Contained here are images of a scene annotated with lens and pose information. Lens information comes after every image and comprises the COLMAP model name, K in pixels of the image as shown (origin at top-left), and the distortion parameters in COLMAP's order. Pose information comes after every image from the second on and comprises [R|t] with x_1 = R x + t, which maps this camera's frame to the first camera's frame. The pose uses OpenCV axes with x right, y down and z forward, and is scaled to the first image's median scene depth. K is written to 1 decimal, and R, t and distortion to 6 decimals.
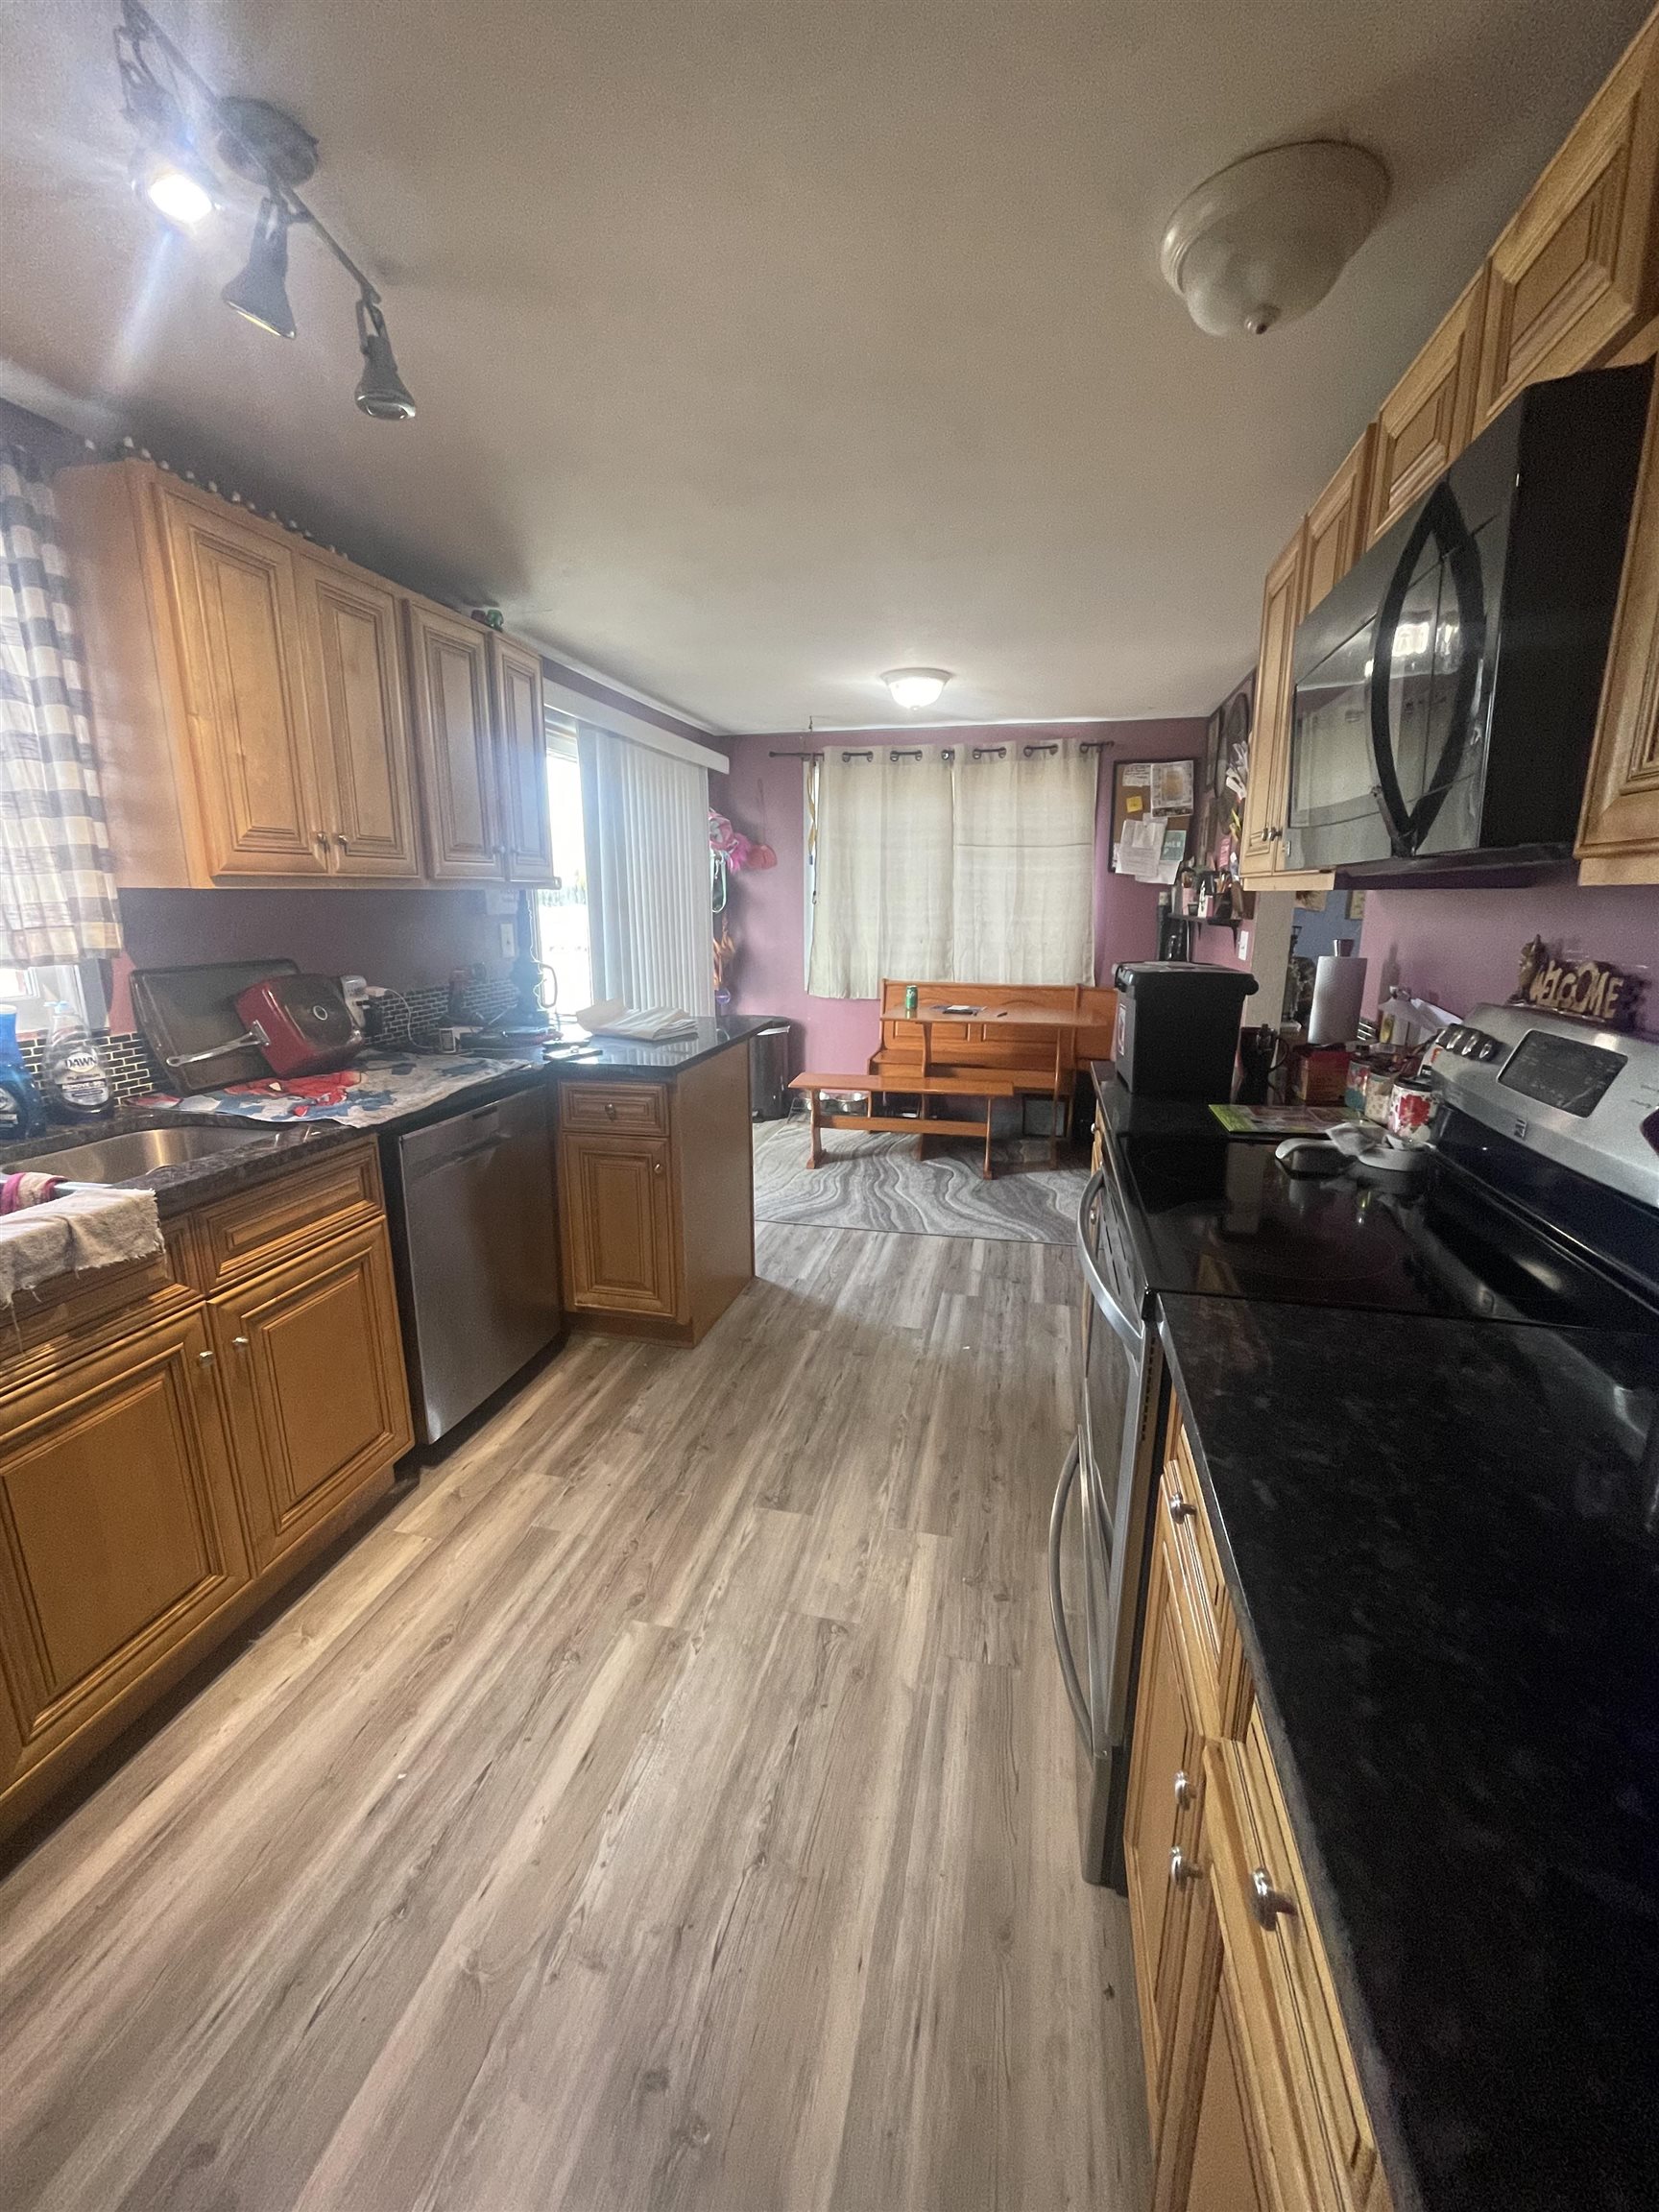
lens RADIAL K [[896.4, 0, 829.5], [0, 896.4, 1106.0], [0, 0, 1]] dist [0.001573, 0.000528]
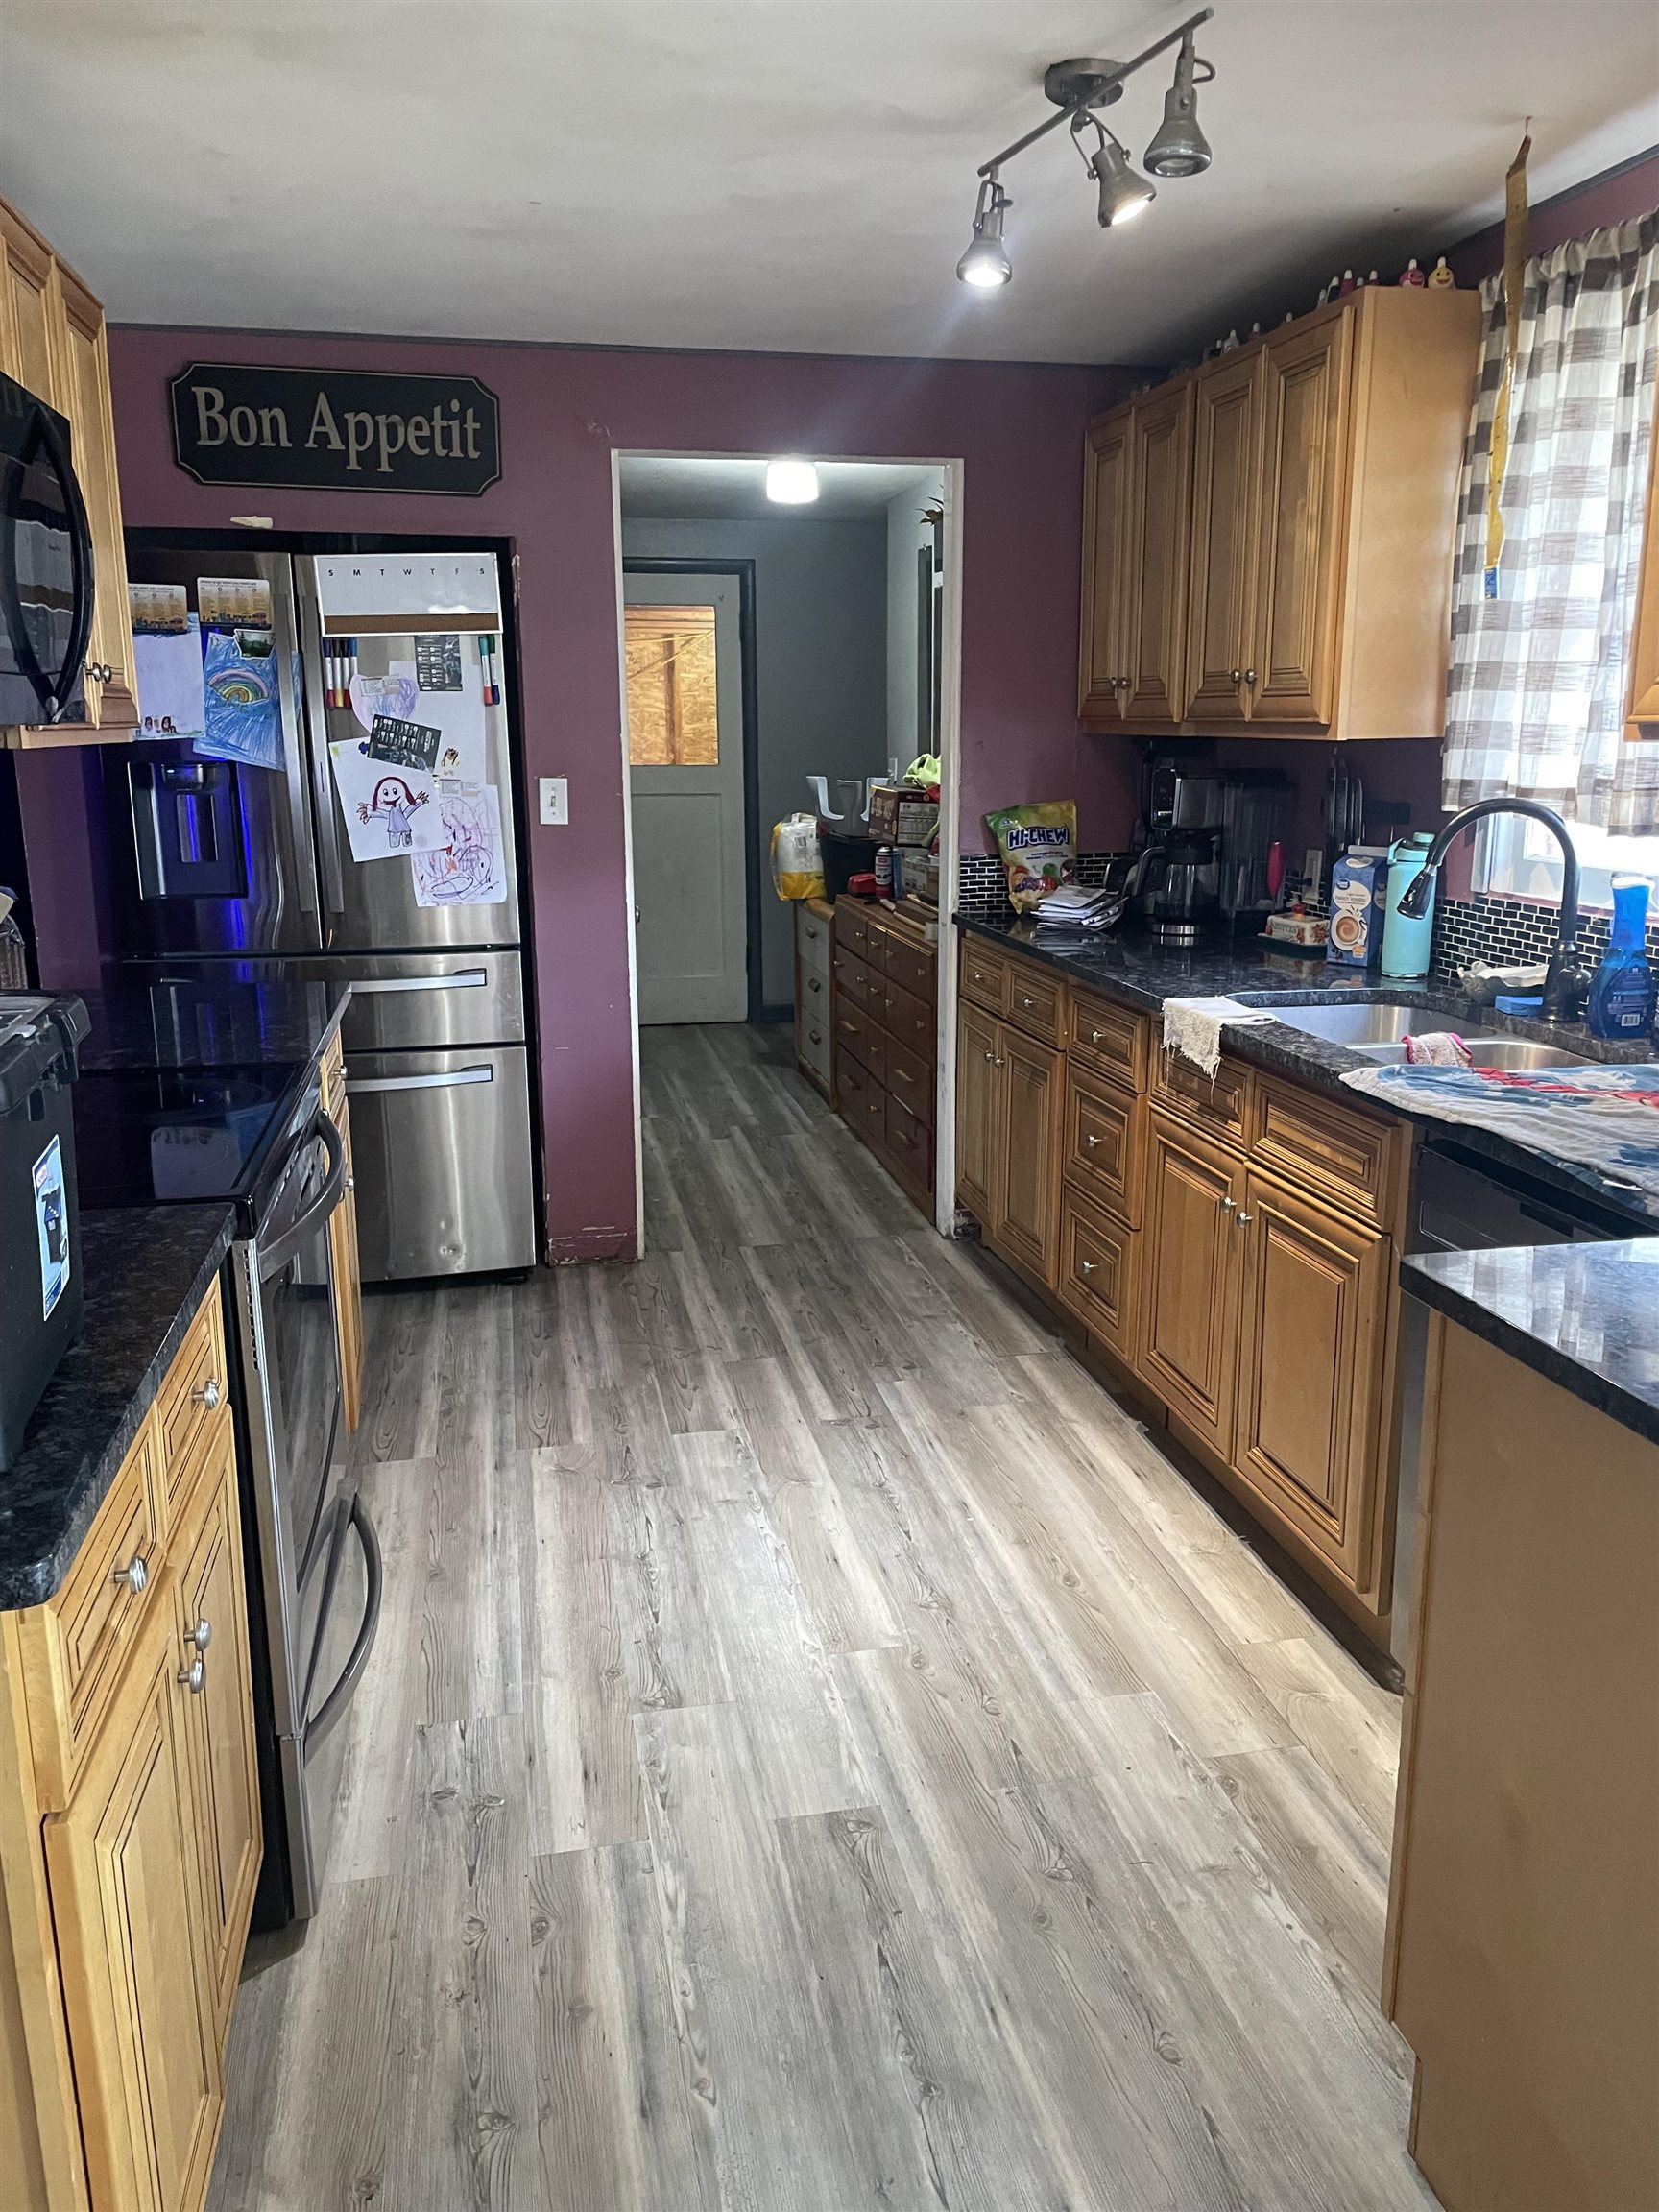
lens RADIAL K [[1626.0, 0, 844.5], [0, 1626.0, 1107.2], [0, 0, 1]] dist [0.050532, -0.000762]
pose [[-0.905156, 0.098698, -0.413462, 0.354104], [-0.095828, 0.900254, 0.424688, -0.441393], [0.414136, 0.424031, -0.805412, 1.778630]]
